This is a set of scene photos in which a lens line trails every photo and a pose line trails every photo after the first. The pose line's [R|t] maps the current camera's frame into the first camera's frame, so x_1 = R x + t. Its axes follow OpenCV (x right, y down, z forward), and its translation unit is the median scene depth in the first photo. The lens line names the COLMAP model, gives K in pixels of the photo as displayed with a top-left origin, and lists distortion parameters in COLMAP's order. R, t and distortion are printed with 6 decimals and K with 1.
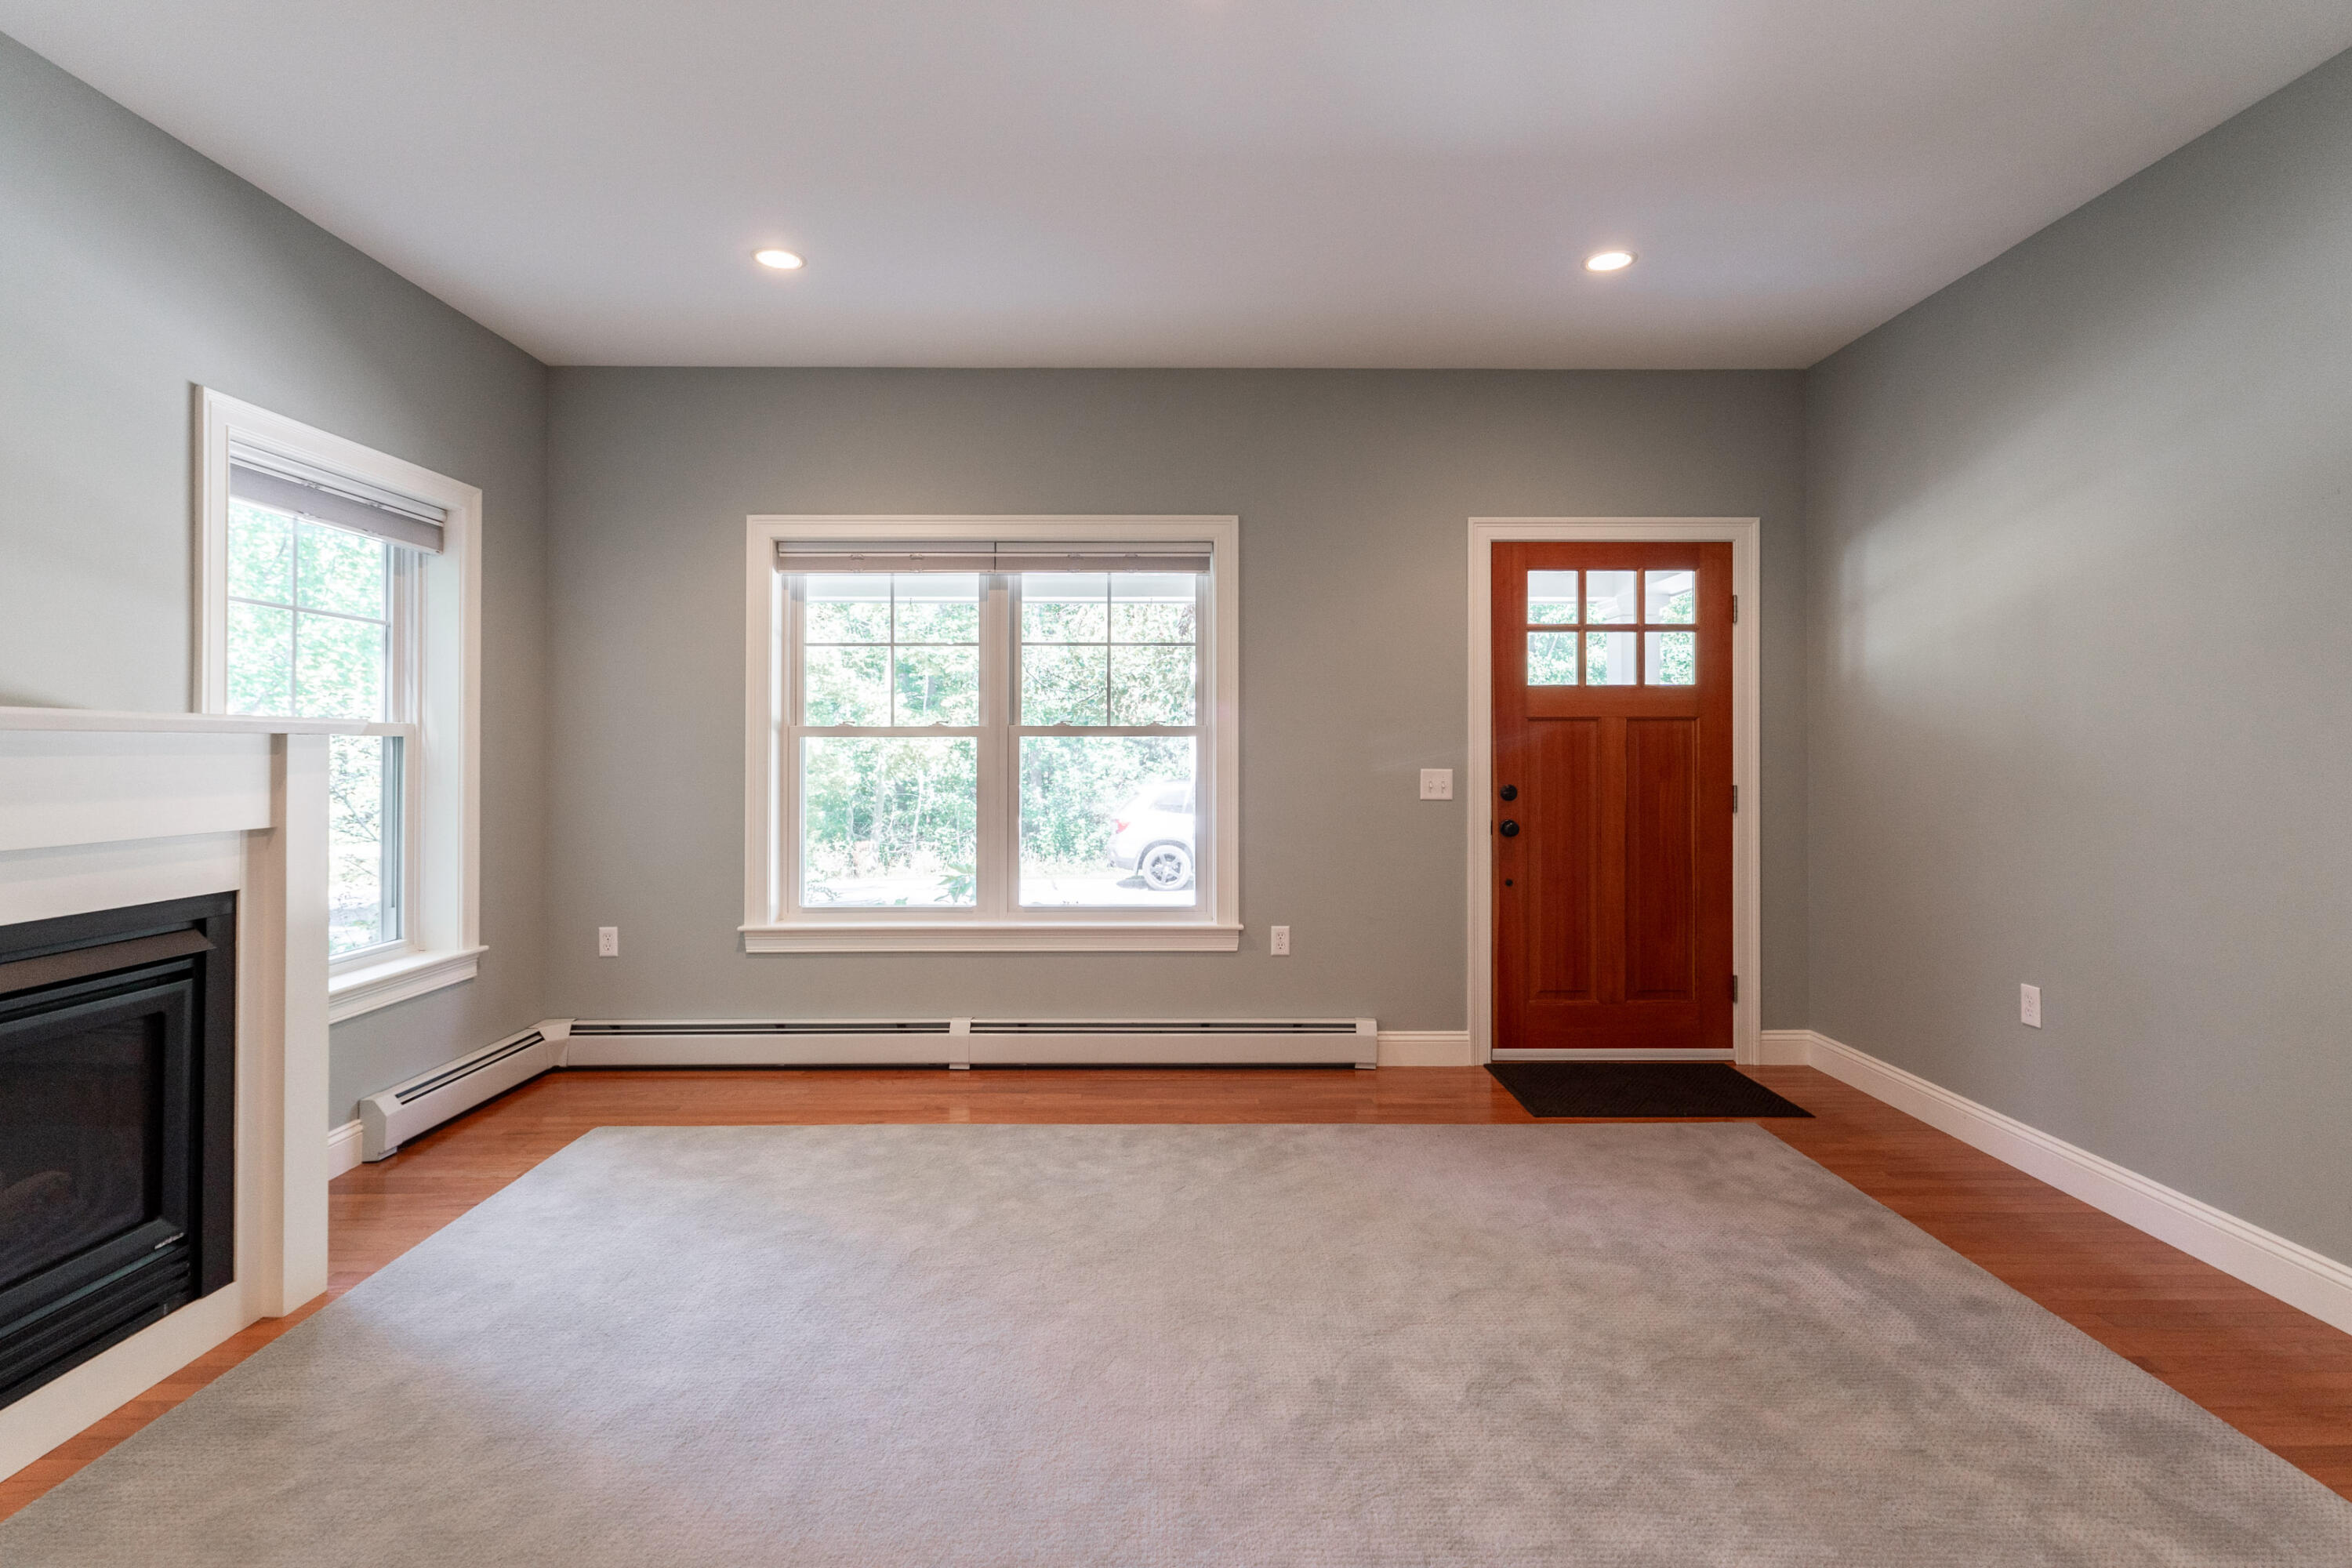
lens RADIAL K [[1102.2, 0, 1177.9], [0, 1102.2, 728.6], [0, 0, 1]] dist [0.000140, 0.000593]
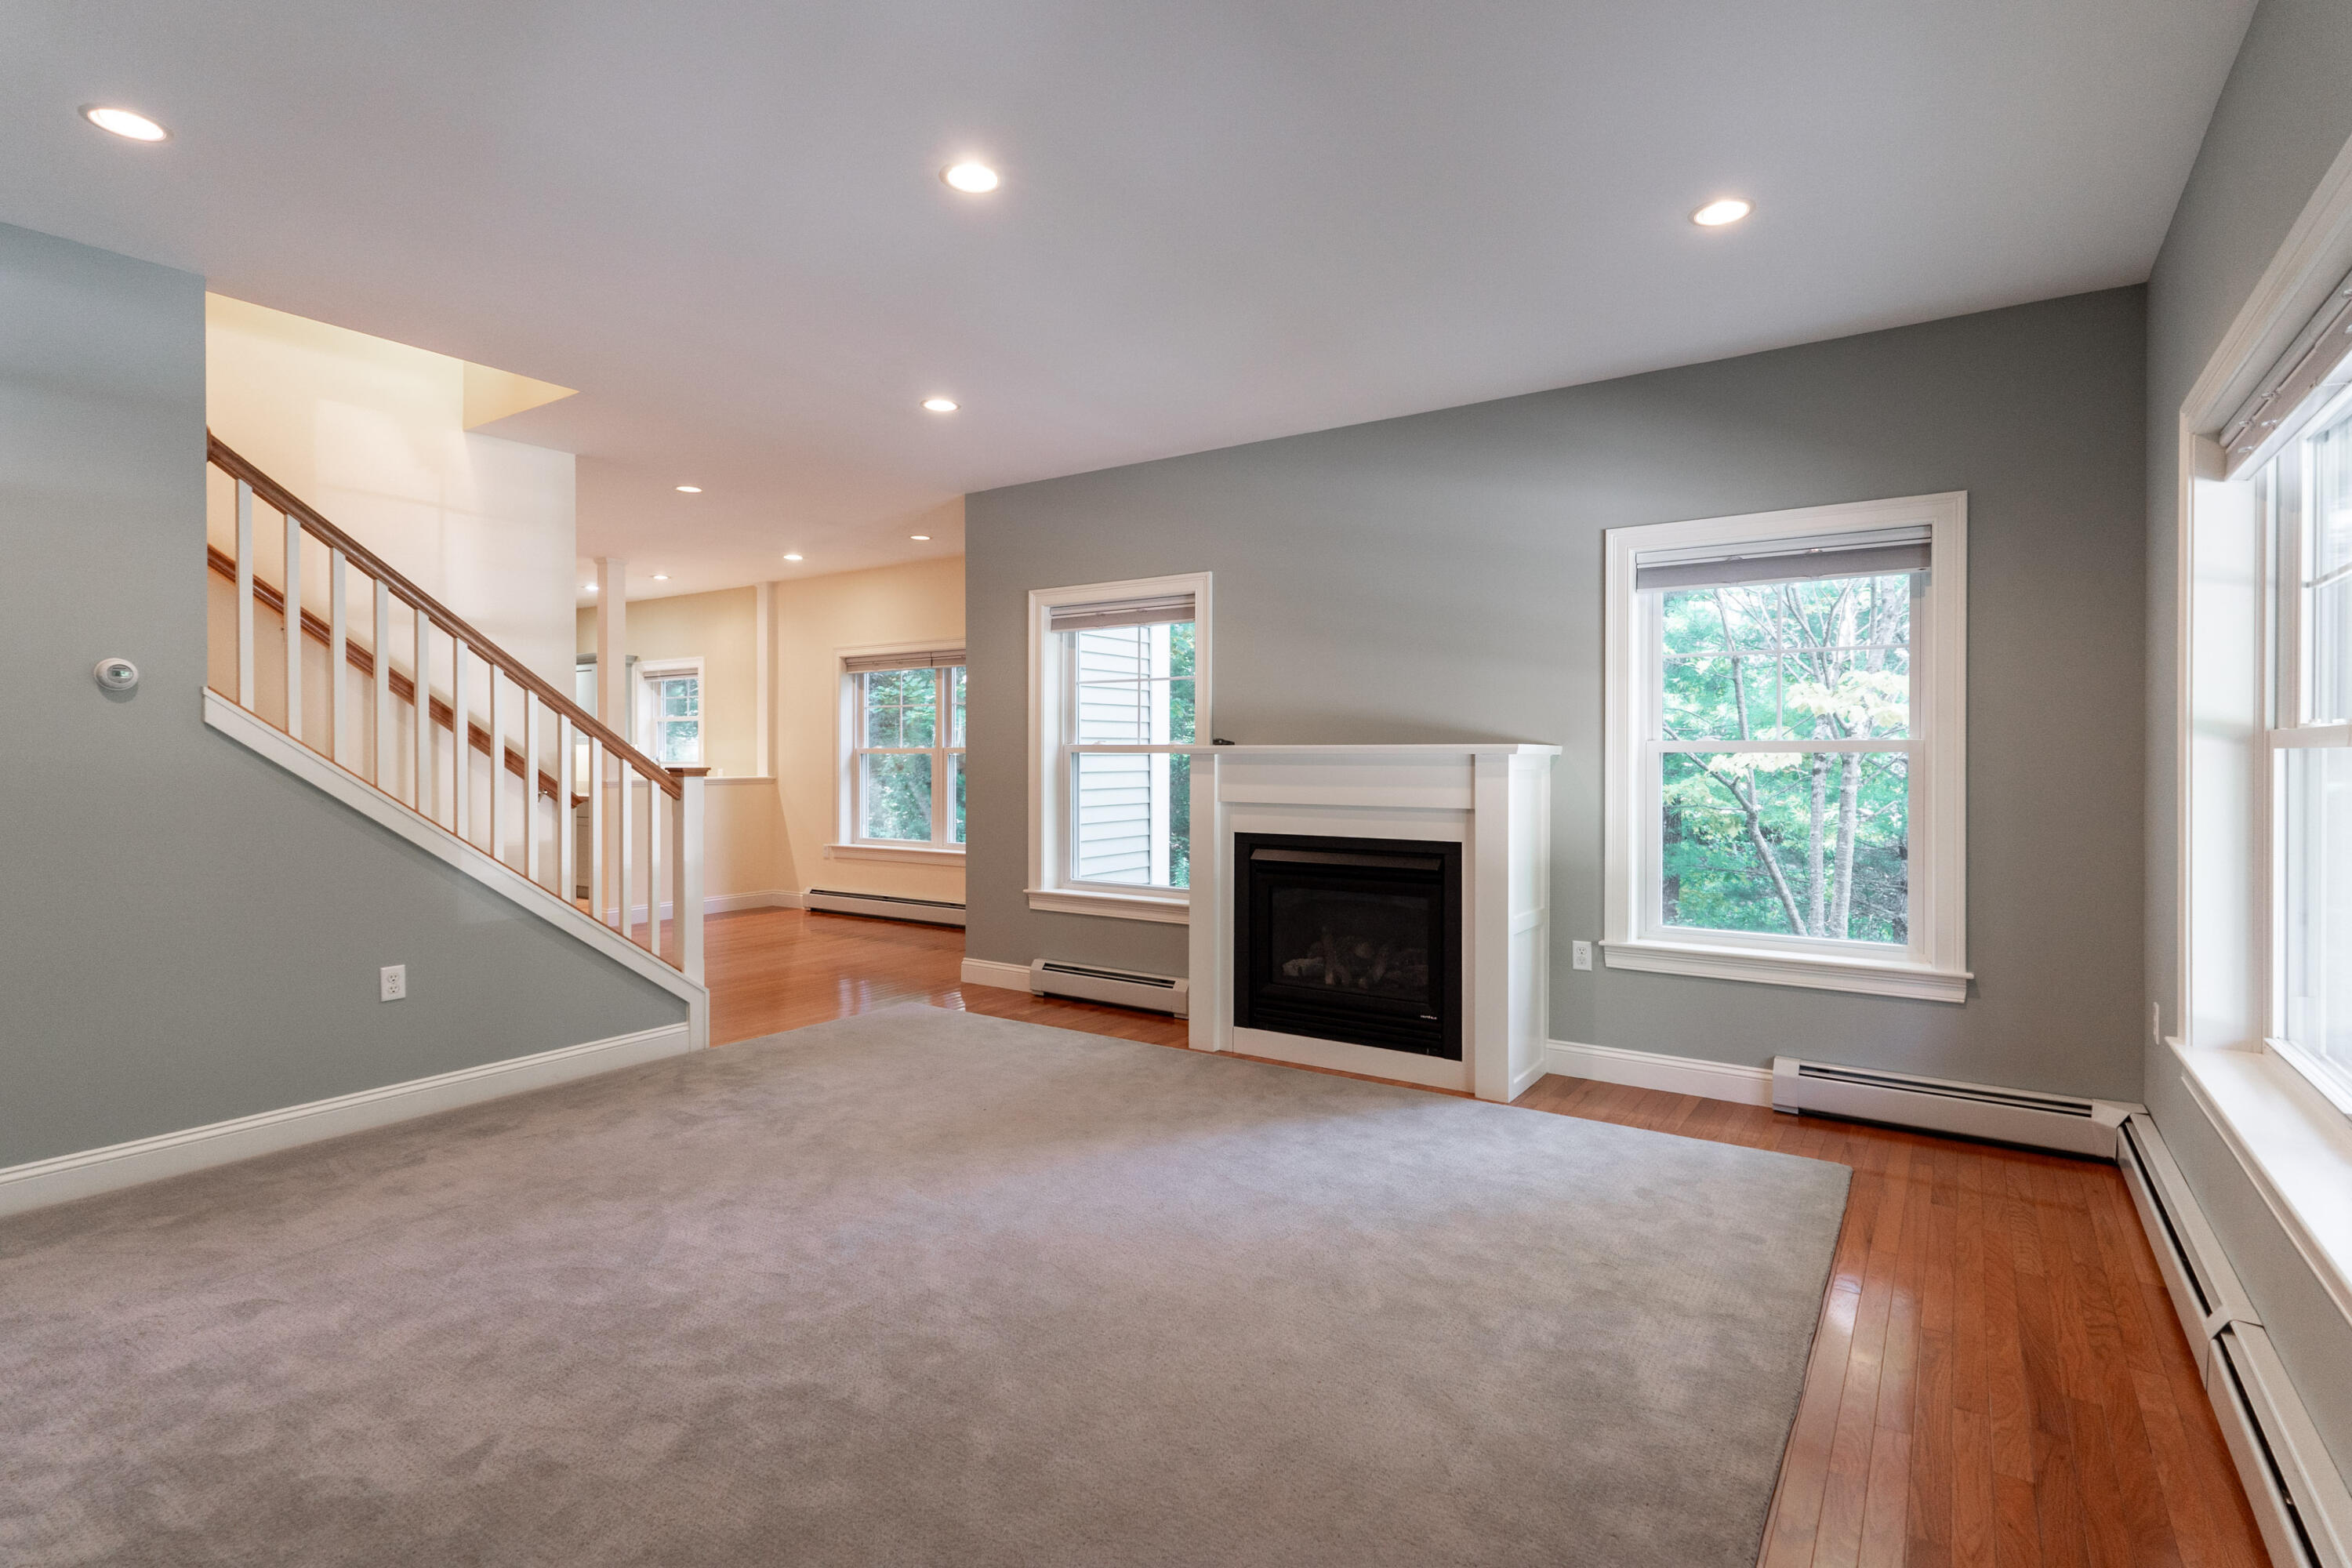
lens RADIAL K [[1022.3, 0, 1171.6], [0, 1022.3, 745.9], [0, 0, 1]] dist [0.002190, 0.000305]
pose [[-0.522782, -0.007511, -0.852433, 0.464998], [0.014409, 0.999740, -0.017646, 0.008166], [0.852344, -0.021508, -0.522538, 0.855178]]
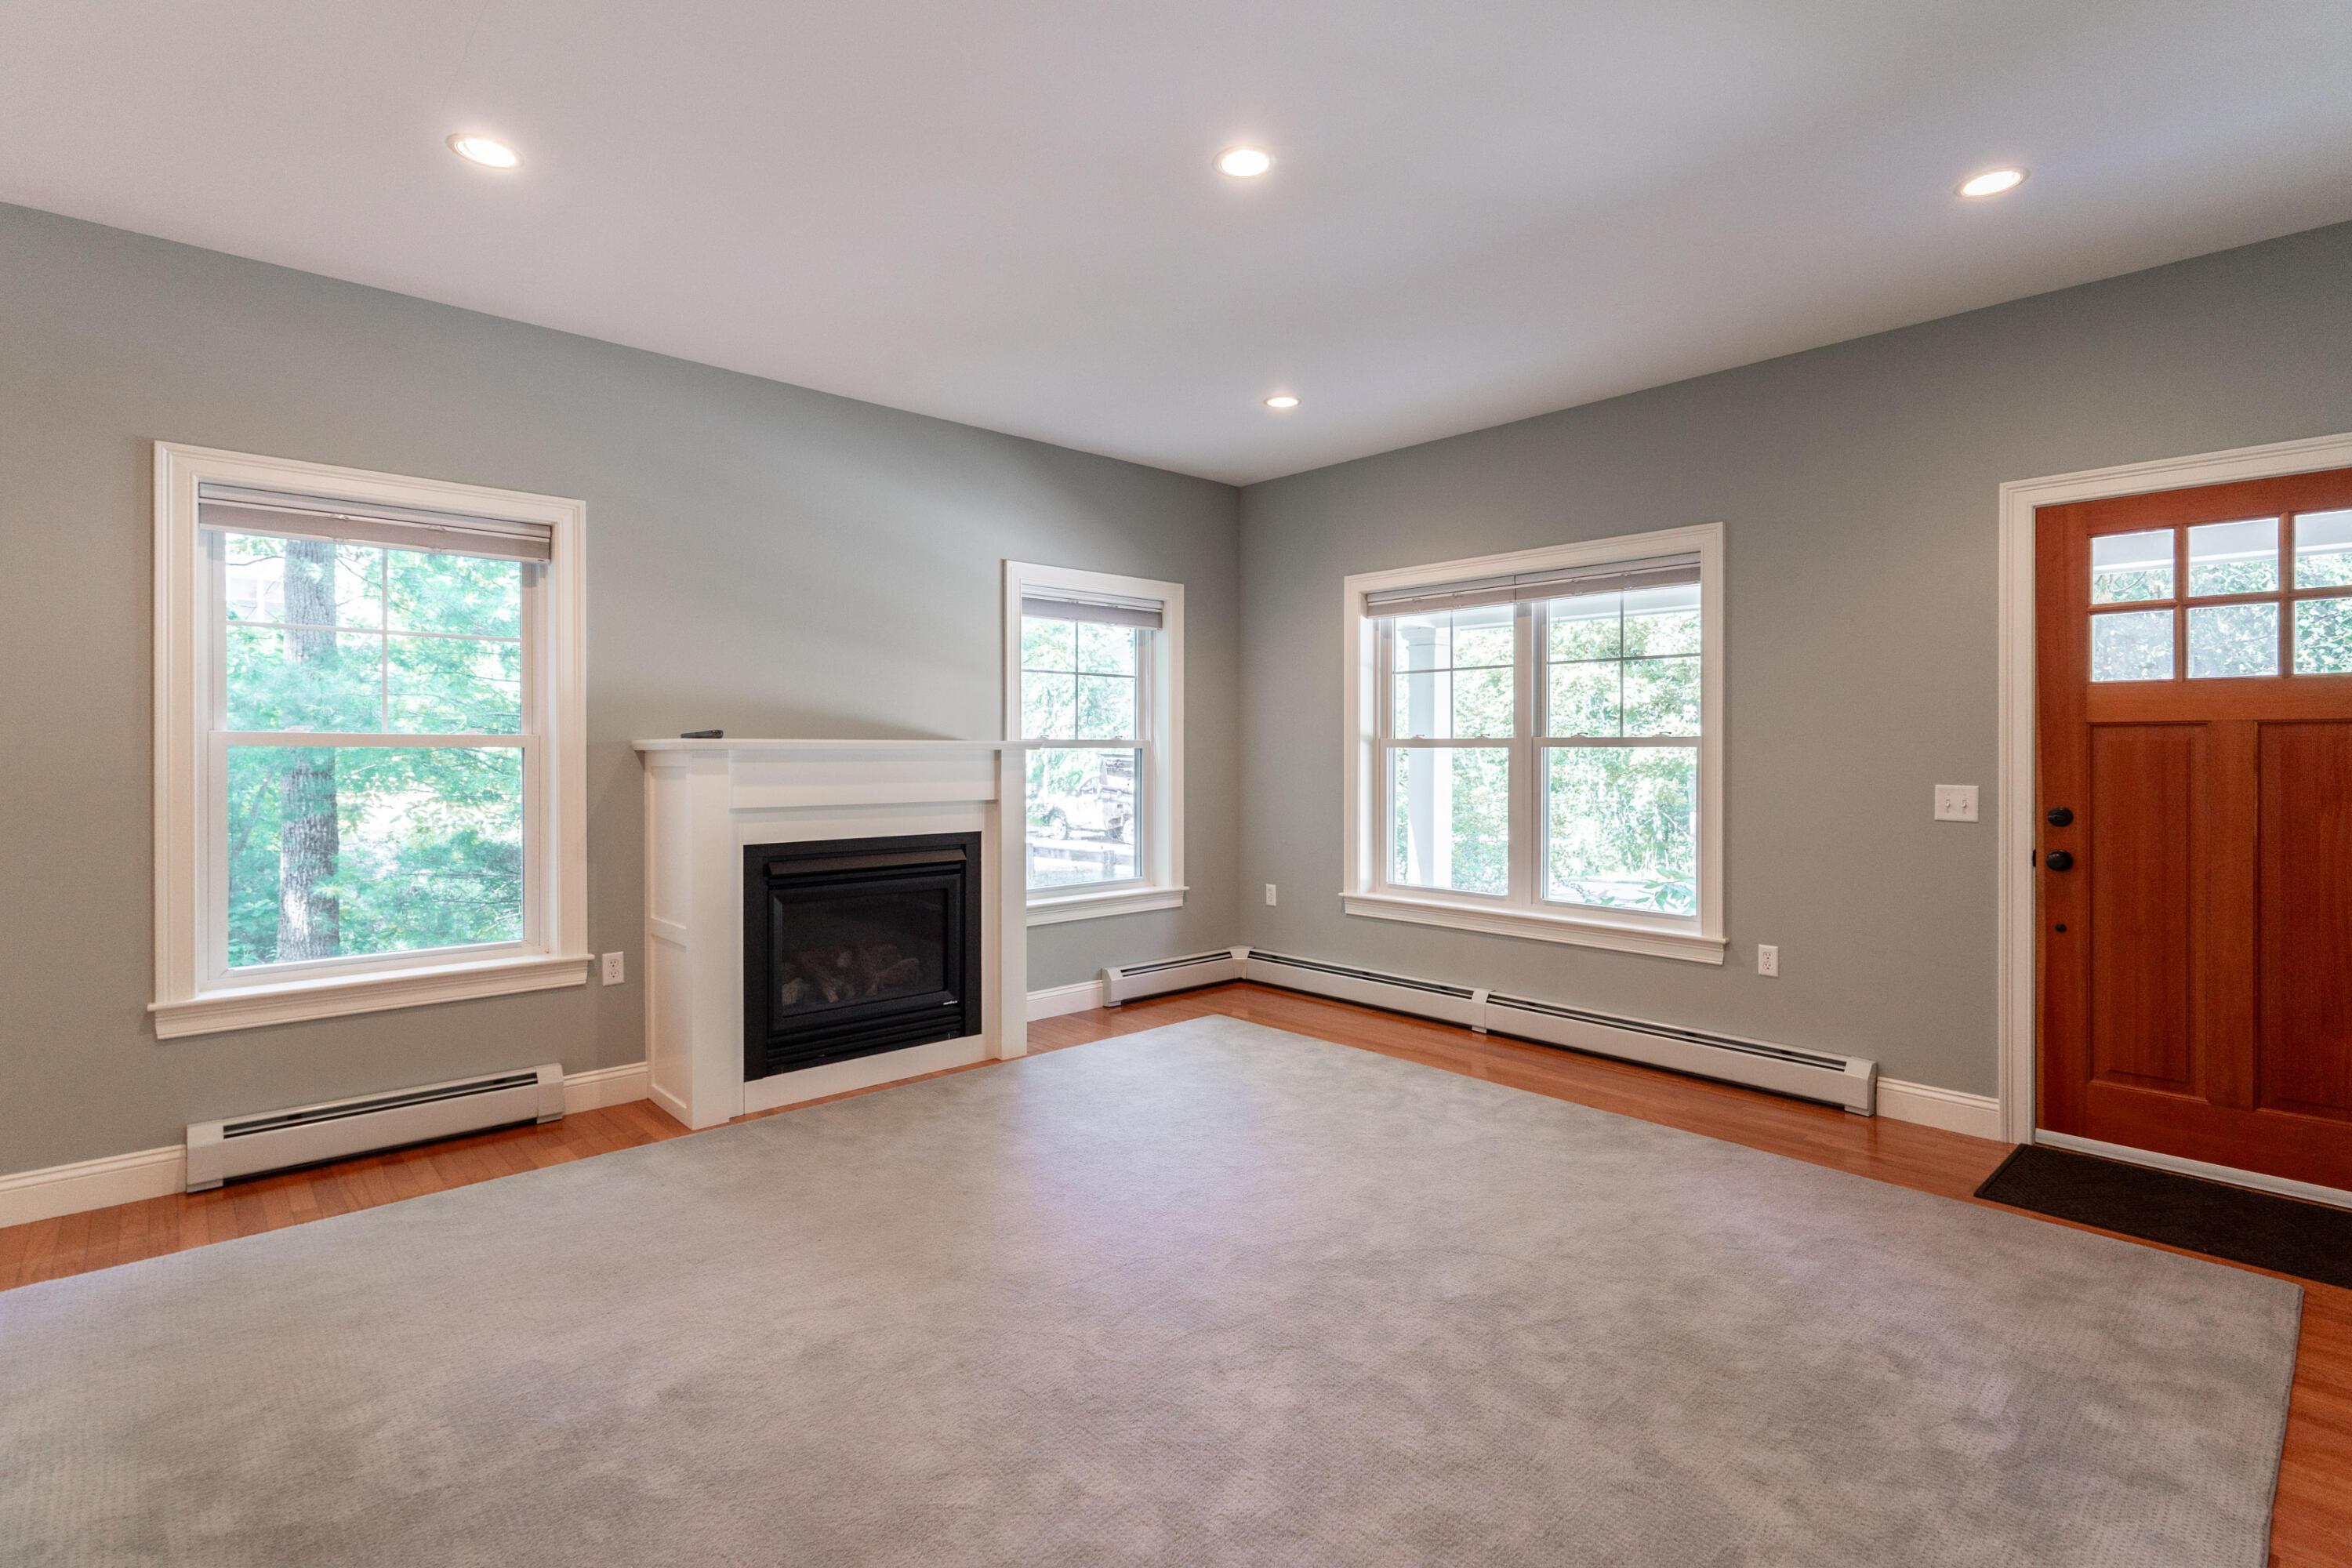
lens RADIAL K [[1102.2, 0, 1177.9], [0, 1102.2, 728.6], [0, 0, 1]] dist [0.000140, 0.000593]
pose [[0.672351, -0.013555, -0.740108, 0.468034], [0.011794, 0.999902, -0.007599, -0.007762], [0.740139, -0.003619, 0.672445, -0.021649]]
